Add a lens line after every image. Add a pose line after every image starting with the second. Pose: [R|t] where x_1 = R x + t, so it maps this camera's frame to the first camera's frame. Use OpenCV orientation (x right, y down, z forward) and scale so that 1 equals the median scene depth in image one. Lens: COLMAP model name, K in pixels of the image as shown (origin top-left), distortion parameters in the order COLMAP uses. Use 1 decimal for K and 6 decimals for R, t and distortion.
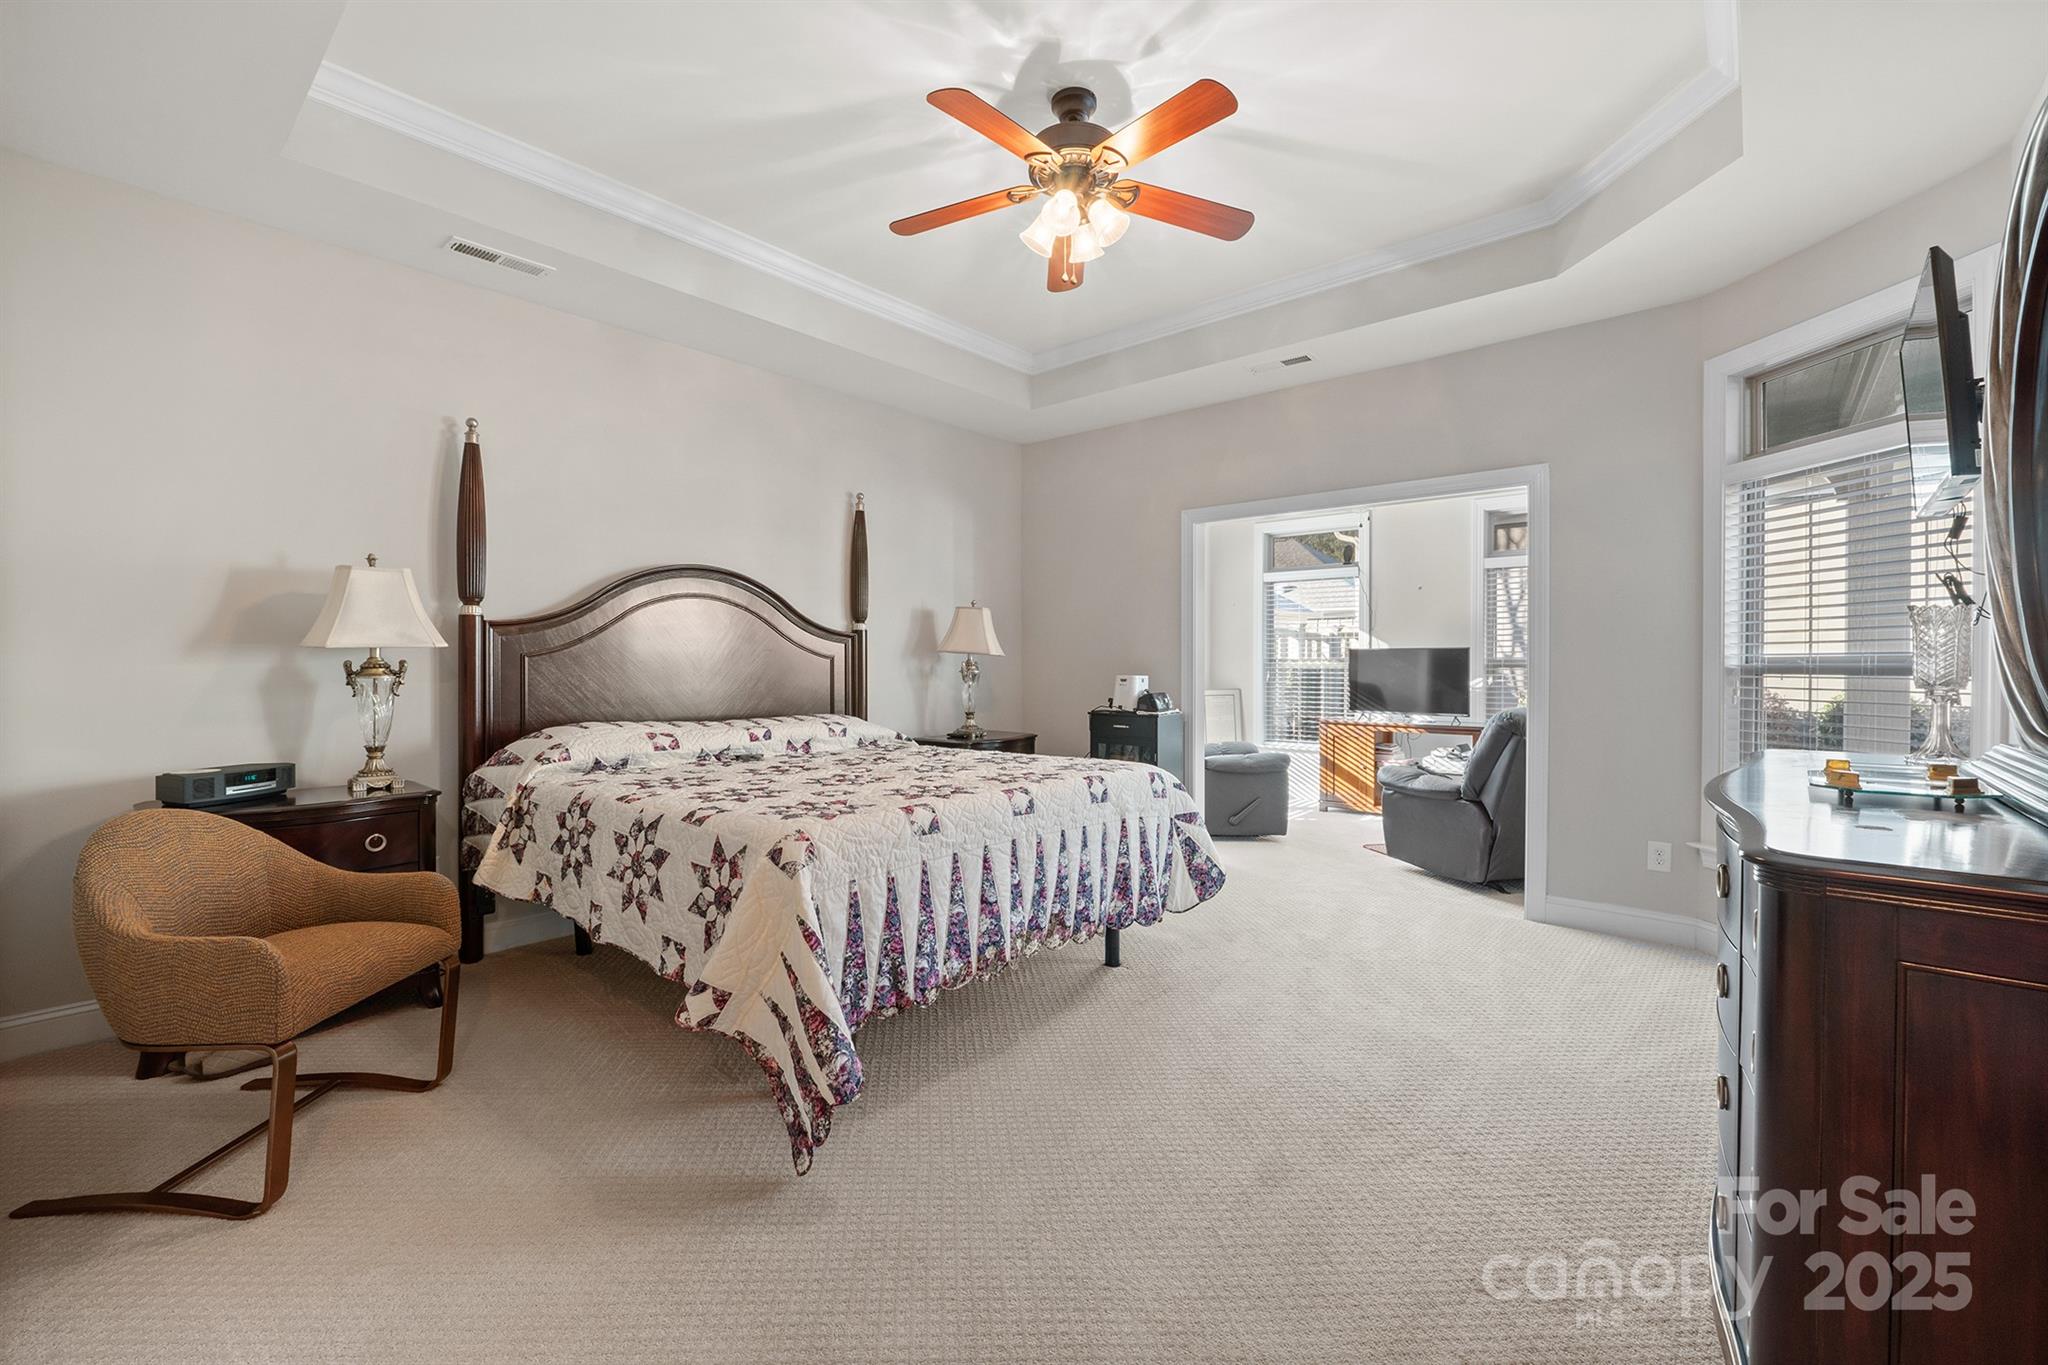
lens RADIAL K [[856.2, 0, 1020.0], [0, 856.2, 671.9], [0, 0, 1]] dist [-0.007066, -0.000341]
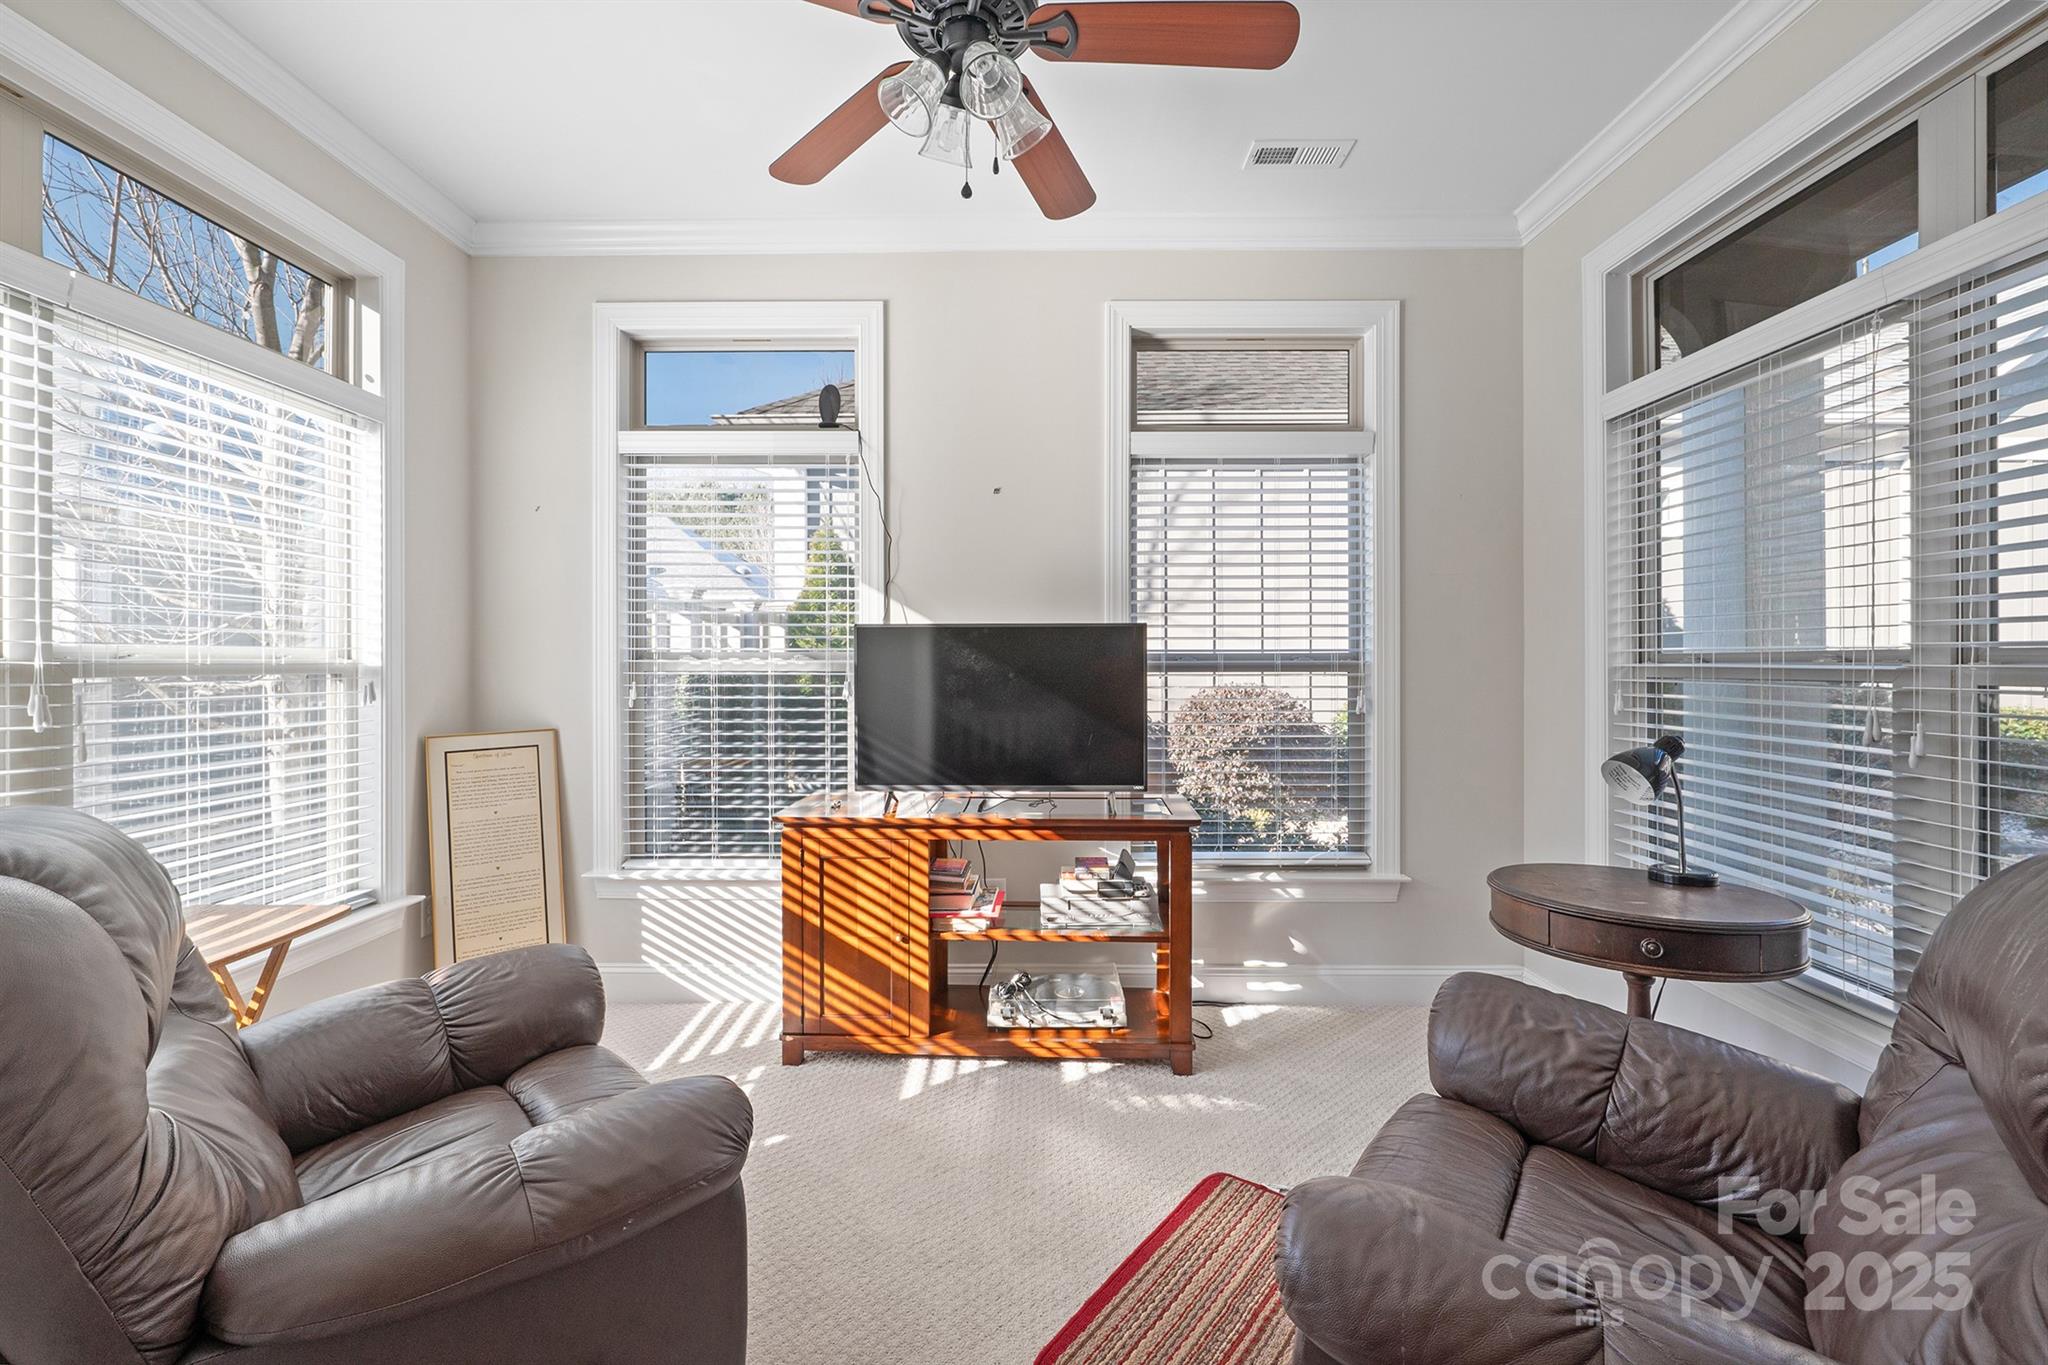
lens RADIAL K [[856.2, 0, 1020.0], [0, 856.2, 671.9], [0, 0, 1]] dist [-0.007066, -0.000341]
pose [[0.762043, -0.005917, 0.647500, 0.167145], [0.003387, 0.999981, 0.005152, -0.005846], [-0.647518, -0.001733, 0.762048, 0.570175]]
